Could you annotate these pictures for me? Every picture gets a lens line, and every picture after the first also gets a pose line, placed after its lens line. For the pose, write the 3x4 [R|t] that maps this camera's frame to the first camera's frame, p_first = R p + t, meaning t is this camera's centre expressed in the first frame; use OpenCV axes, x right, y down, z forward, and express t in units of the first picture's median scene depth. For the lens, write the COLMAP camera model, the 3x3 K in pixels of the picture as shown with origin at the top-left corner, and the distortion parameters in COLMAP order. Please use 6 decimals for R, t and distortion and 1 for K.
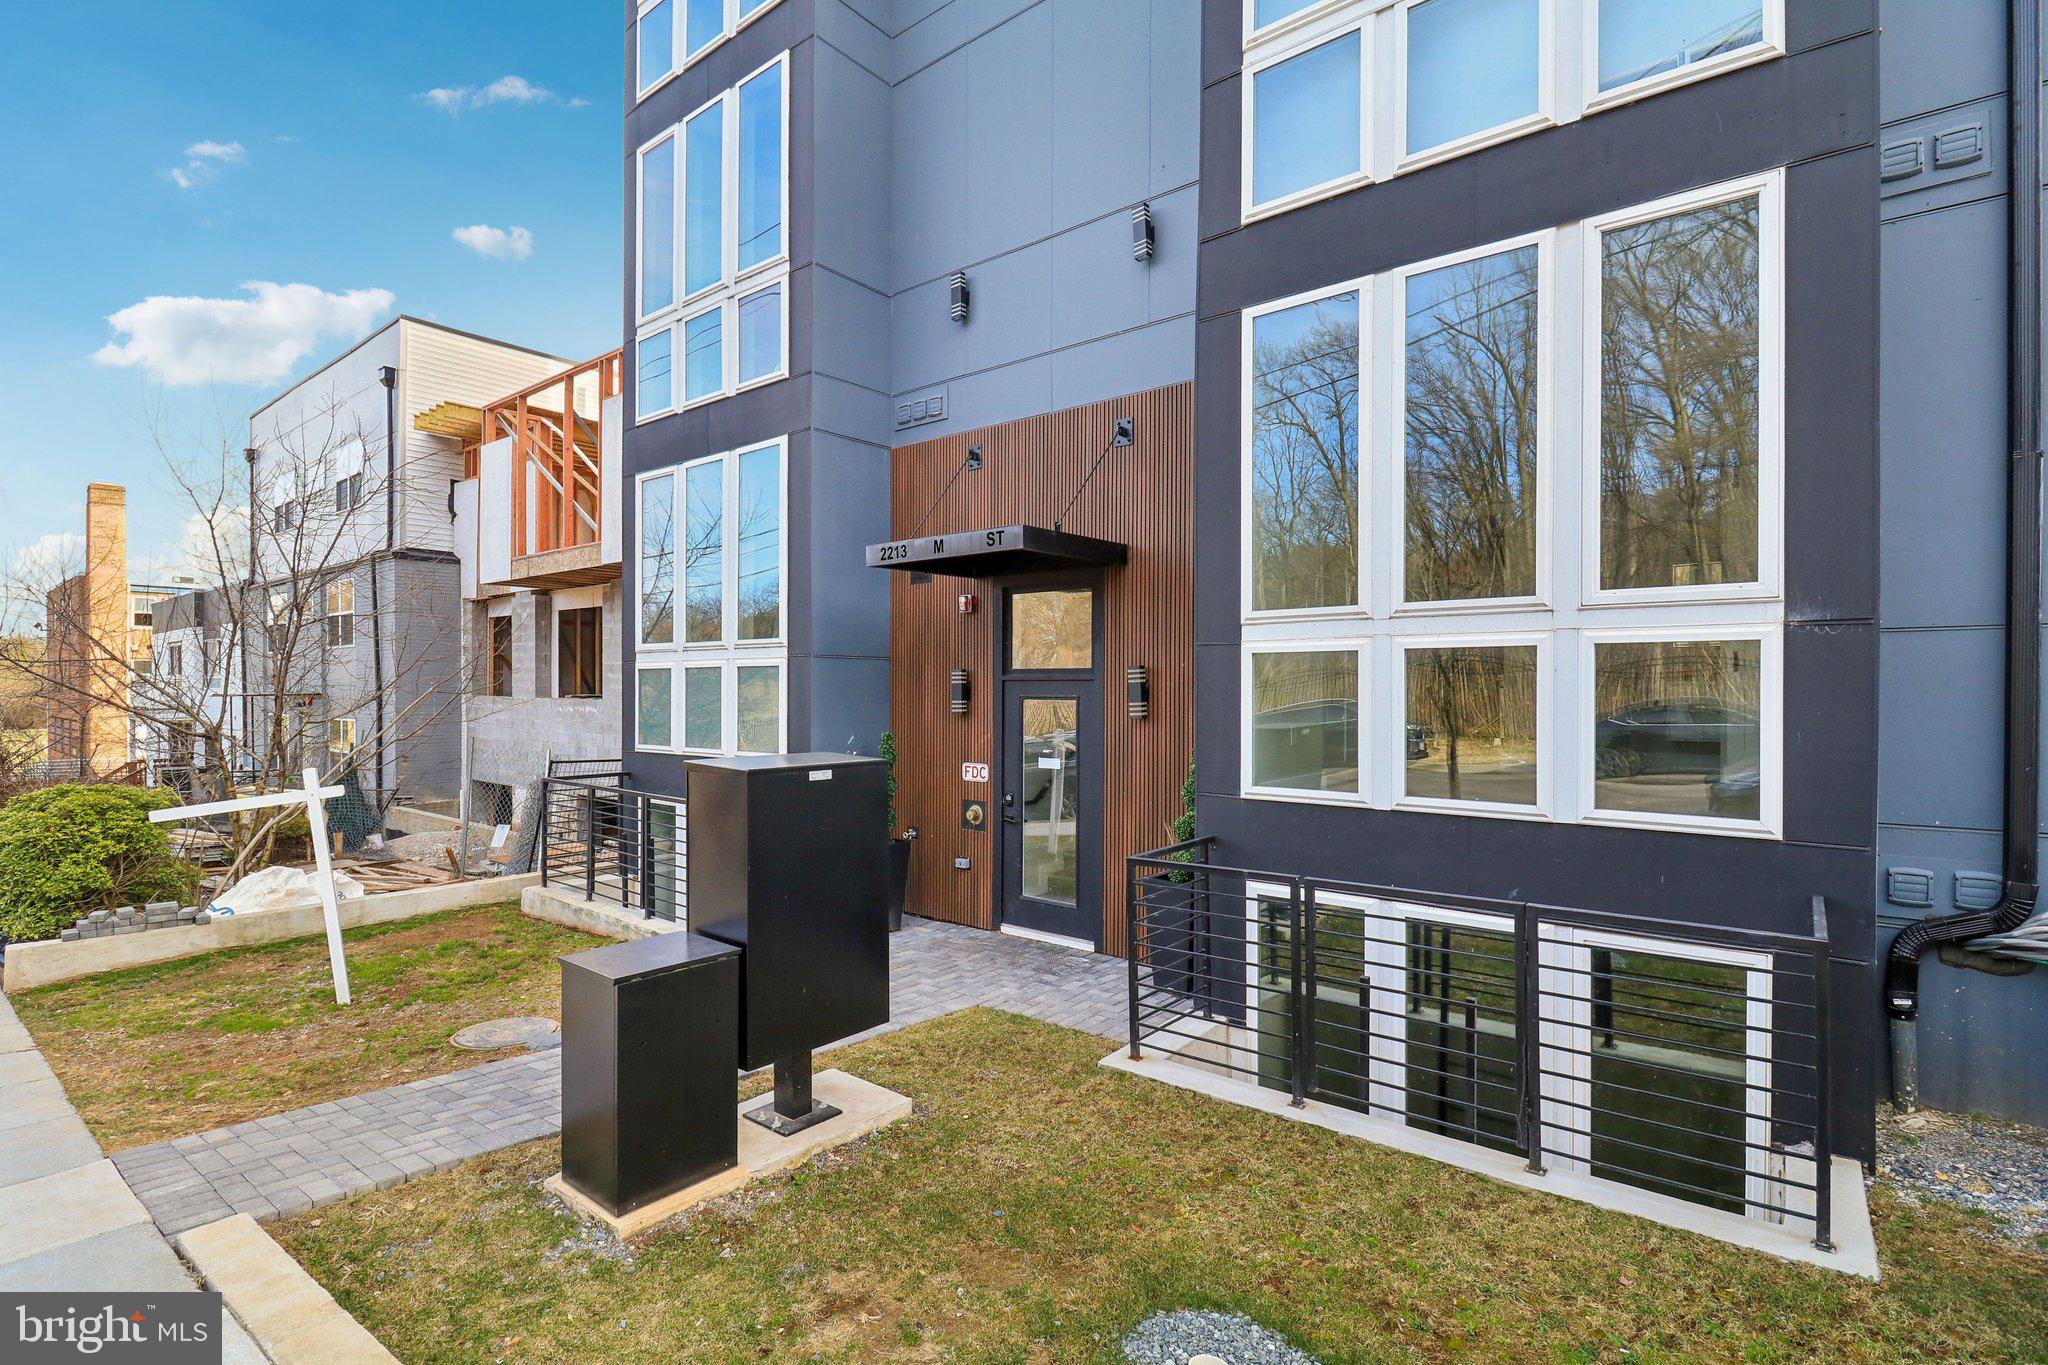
lens RADIAL K [[1001.4, 0, 1019.3], [0, 1001.4, 688.3], [0, 0, 1]] dist [-0.004017, -0.007895]
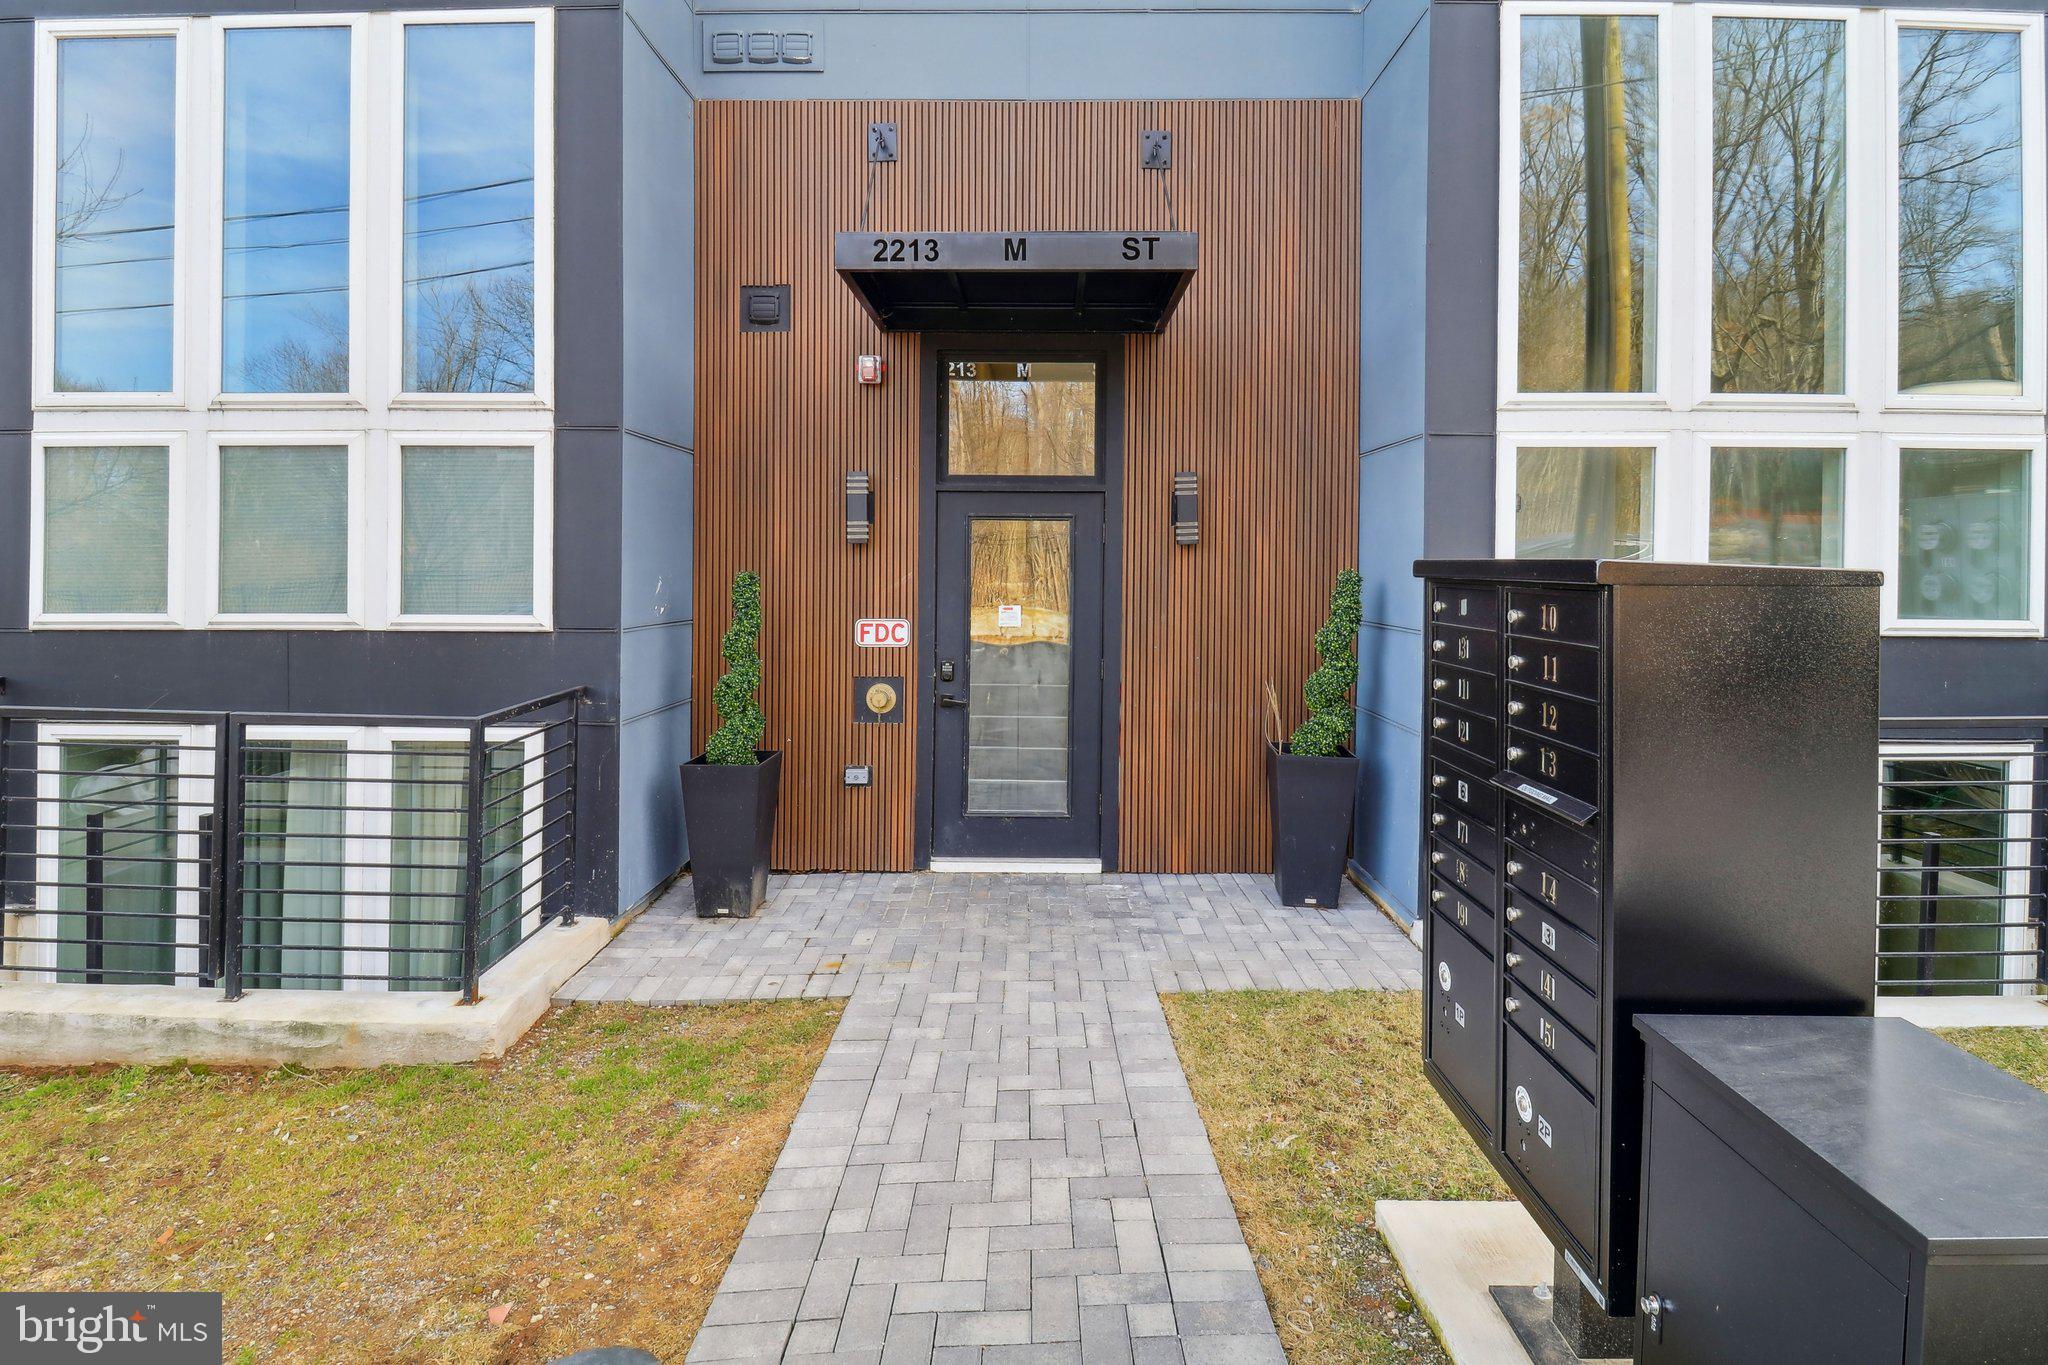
lens RADIAL K [[1001.4, 0, 1026.8], [0, 1001.4, 579.6], [0, 0, 1]] dist [-0.004017, -0.007895]
pose [[0.773353, -0.007281, 0.633934, -0.412671], [-0.002964, 0.999882, 0.015101, 0.042575], [-0.633969, -0.013557, 0.773240, 0.478399]]
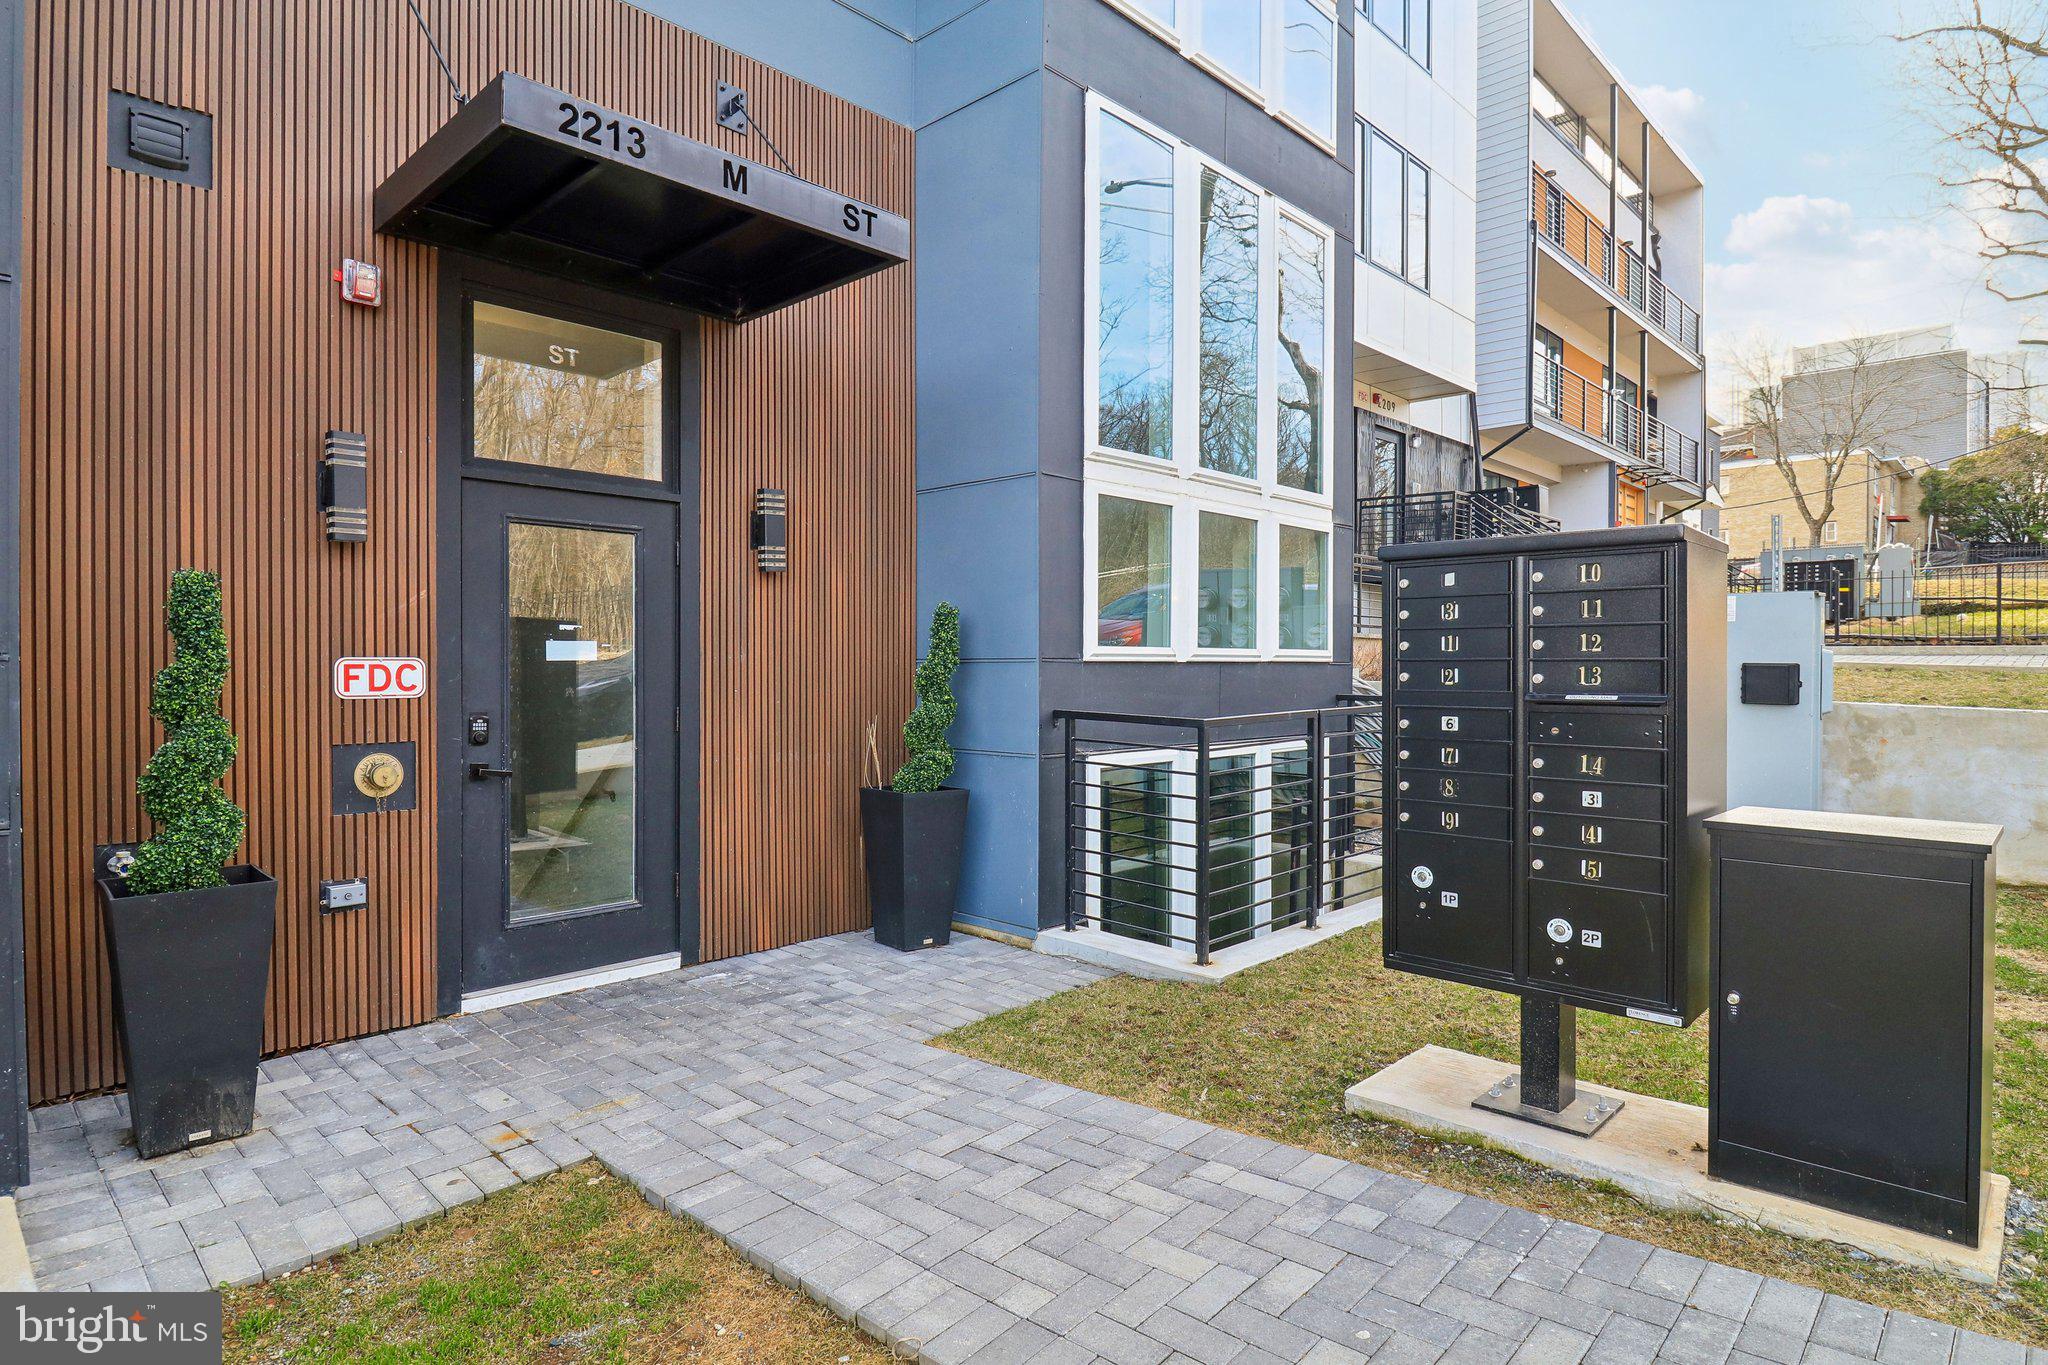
lens RADIAL K [[1110.2, 0, 1035.4], [0, 1110.2, 679.5], [0, 0, 1]] dist [-0.007253, -0.001859]
pose [[0.067685, -0.013890, 0.997610, -0.548437], [0.000993, 0.999904, 0.013854, 0.084464], [-0.997706, 0.000053, 0.067692, 0.739098]]
